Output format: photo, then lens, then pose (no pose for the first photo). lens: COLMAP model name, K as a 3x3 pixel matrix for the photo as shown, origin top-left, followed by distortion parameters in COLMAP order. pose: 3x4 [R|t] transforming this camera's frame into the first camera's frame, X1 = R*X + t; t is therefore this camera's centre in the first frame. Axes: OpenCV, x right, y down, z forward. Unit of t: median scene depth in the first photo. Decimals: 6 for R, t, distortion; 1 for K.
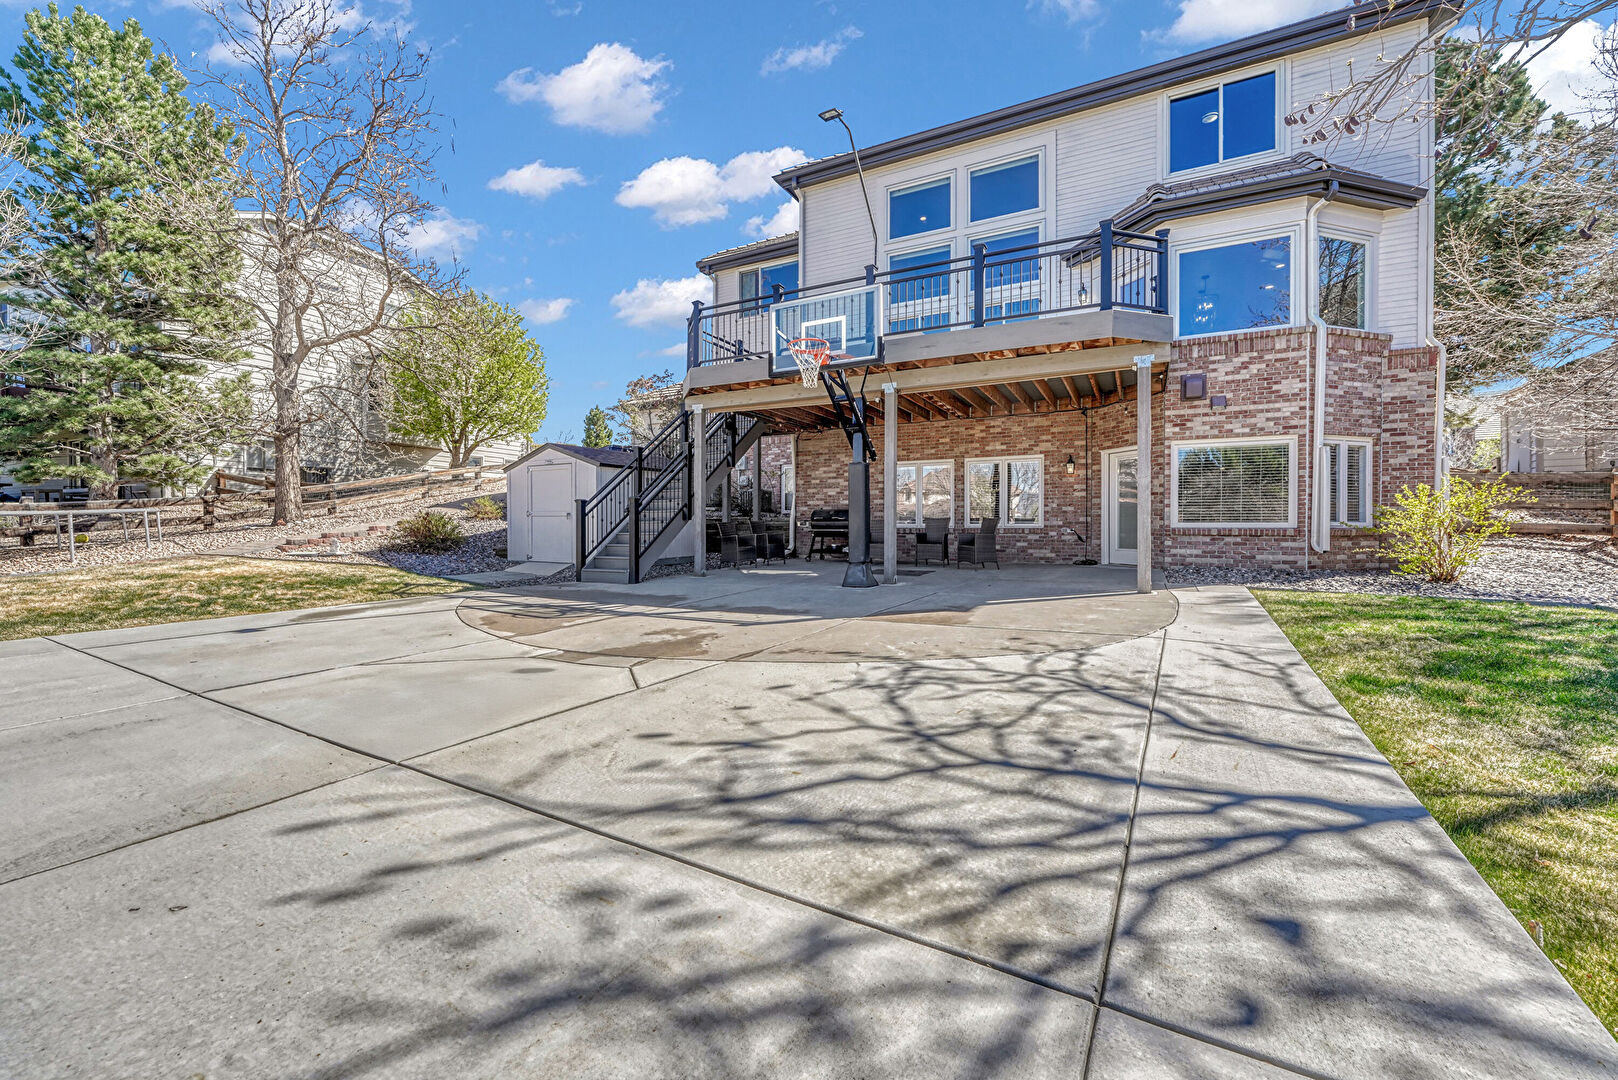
lens RADIAL K [[644.4, 0, 806.4], [0, 644.4, 546.3], [0, 0, 1]] dist [-0.000712, 0.000682]
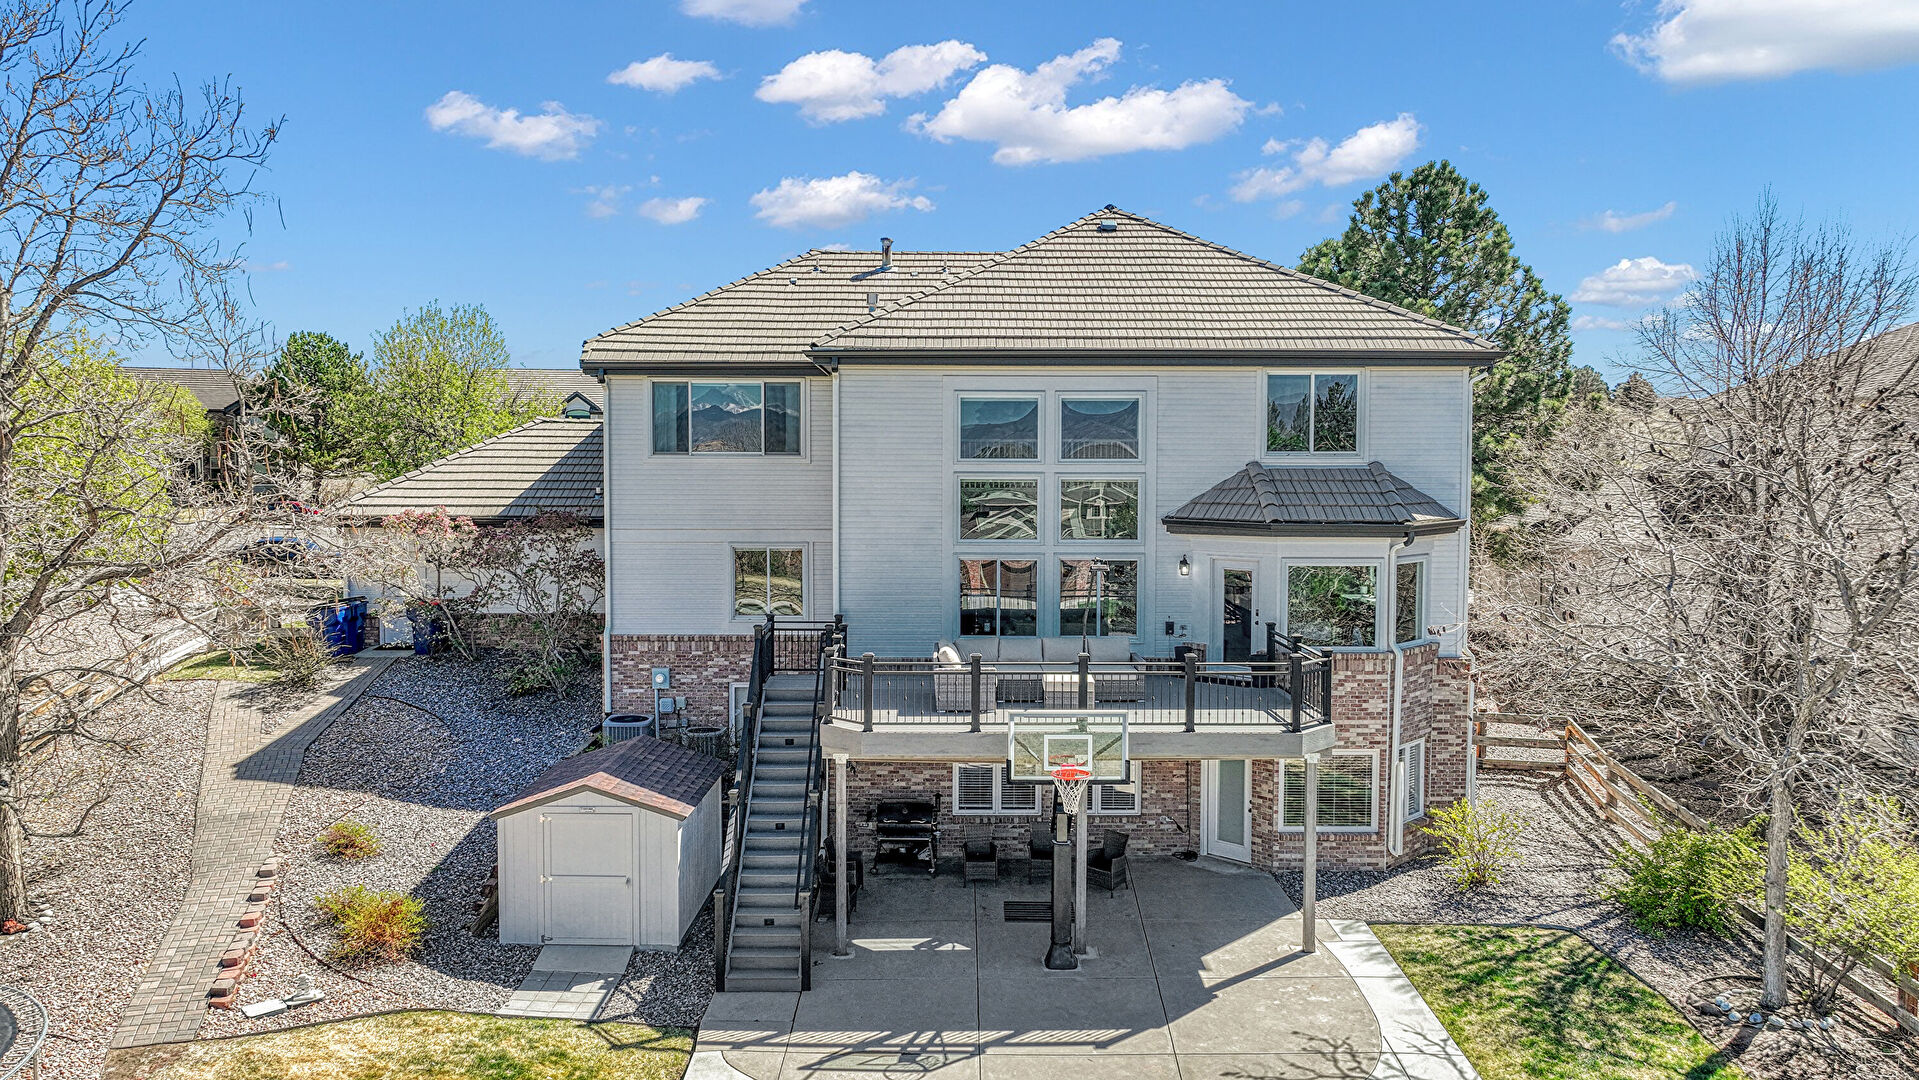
lens RADIAL K [[1327.6, 0, 958.8], [0, 1327.6, 580.7], [0, 0, 1]] dist [0.008202, 0.000737]
pose [[0.879237, -0.036070, 0.475016, -0.891858], [0.008268, 0.998135, 0.060488, -0.580560], [-0.476312, -0.049256, 0.877896, -0.599740]]
